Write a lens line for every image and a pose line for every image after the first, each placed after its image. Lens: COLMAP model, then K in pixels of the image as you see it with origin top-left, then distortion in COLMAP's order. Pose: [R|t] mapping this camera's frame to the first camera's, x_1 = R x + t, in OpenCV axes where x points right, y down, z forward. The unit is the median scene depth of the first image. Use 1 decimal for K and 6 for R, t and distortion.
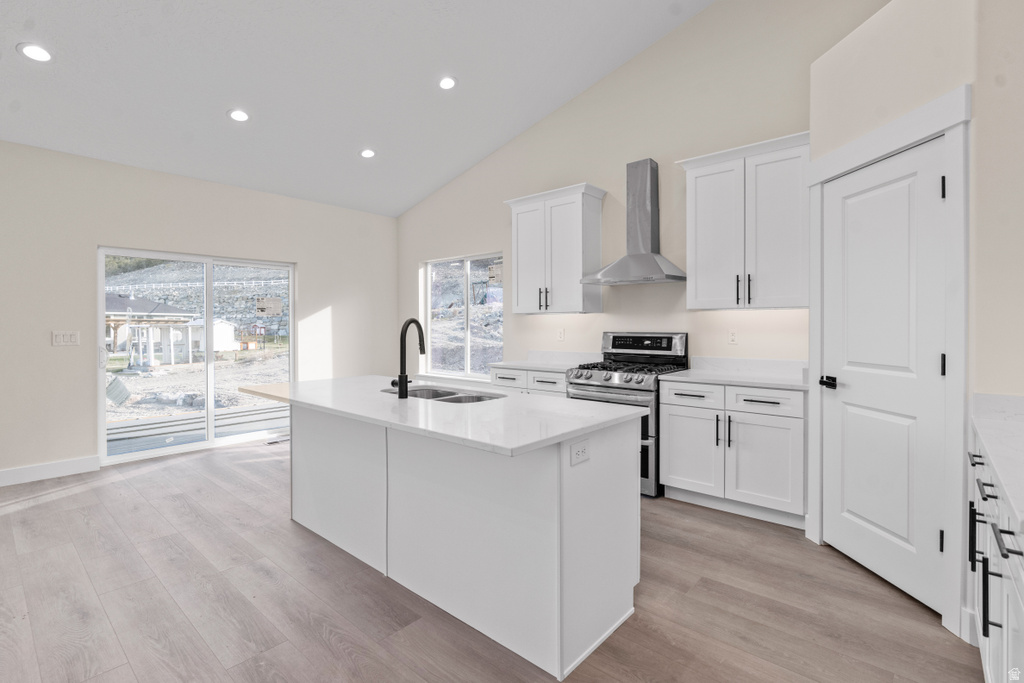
lens RADIAL K [[475.6, 0, 511.4], [0, 475.6, 327.2], [0, 0, 1]] dist [-0.002028, -0.000155]
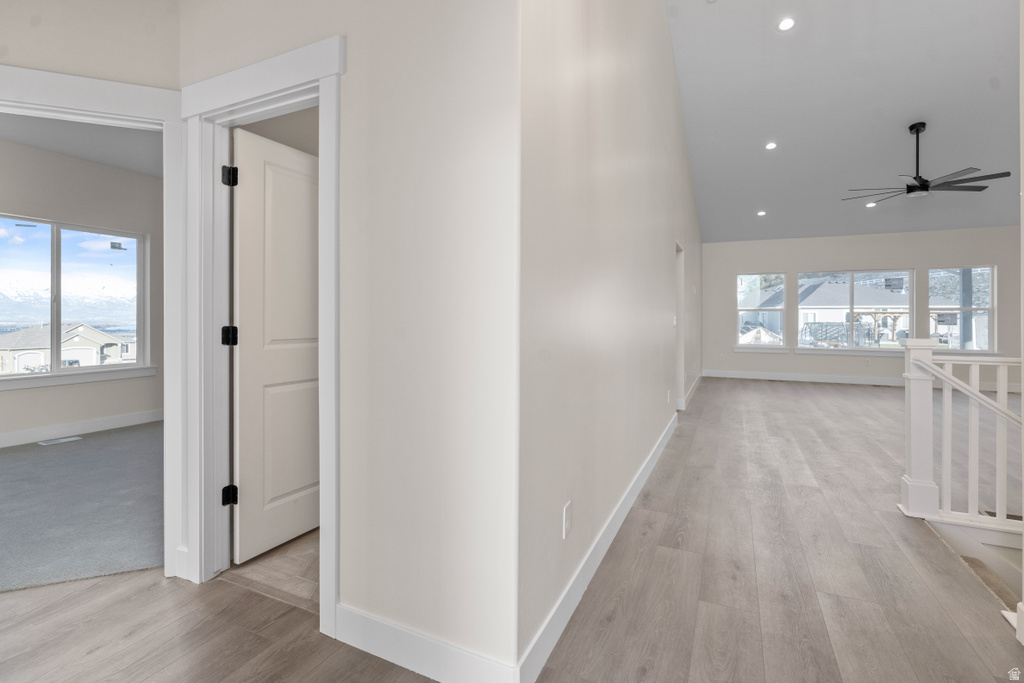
lens RADIAL K [[473.4, 0, 508.7], [0, 473.4, 319.3], [0, 0, 1]] dist [0.001195, 0.000318]
pose [[0.274459, 0.004752, -0.961587, 0.088865], [-0.005500, 0.999979, 0.003372, 0.021594], [0.961583, 0.004363, 0.274479, -1.844510]]
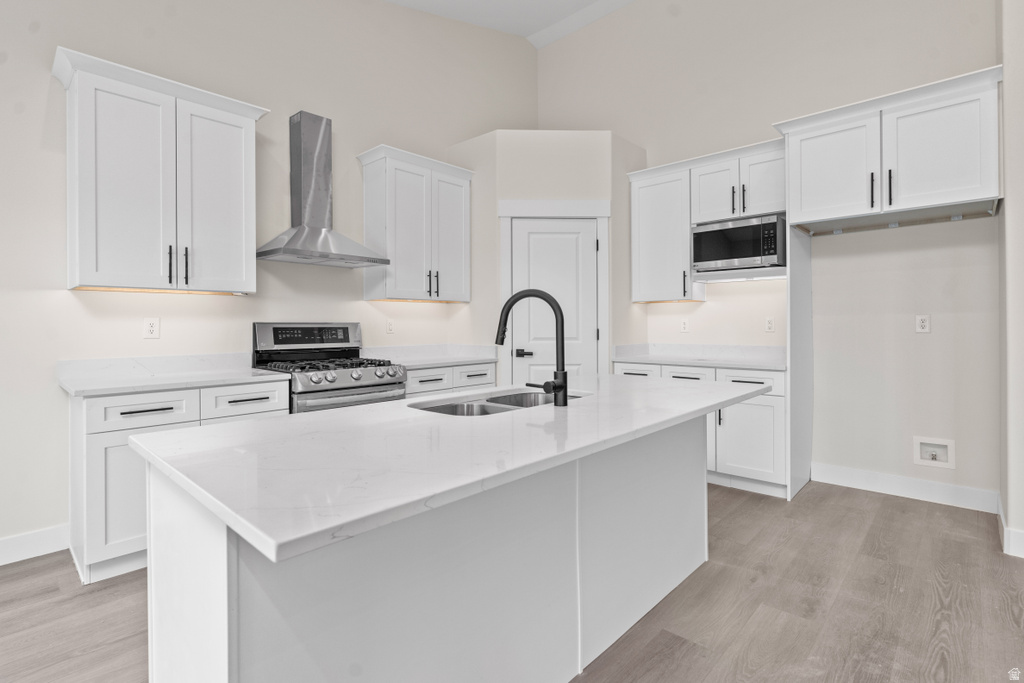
lens RADIAL K [[494.2, 0, 510.4], [0, 494.2, 323.6], [0, 0, 1]] dist [-0.001529, 0.001506]
pose [[0.030118, 0.005361, 0.999532, -0.574505], [0.007669, 0.999955, -0.005595, 0.020374], [-0.999517, 0.007834, 0.030075, 0.639427]]
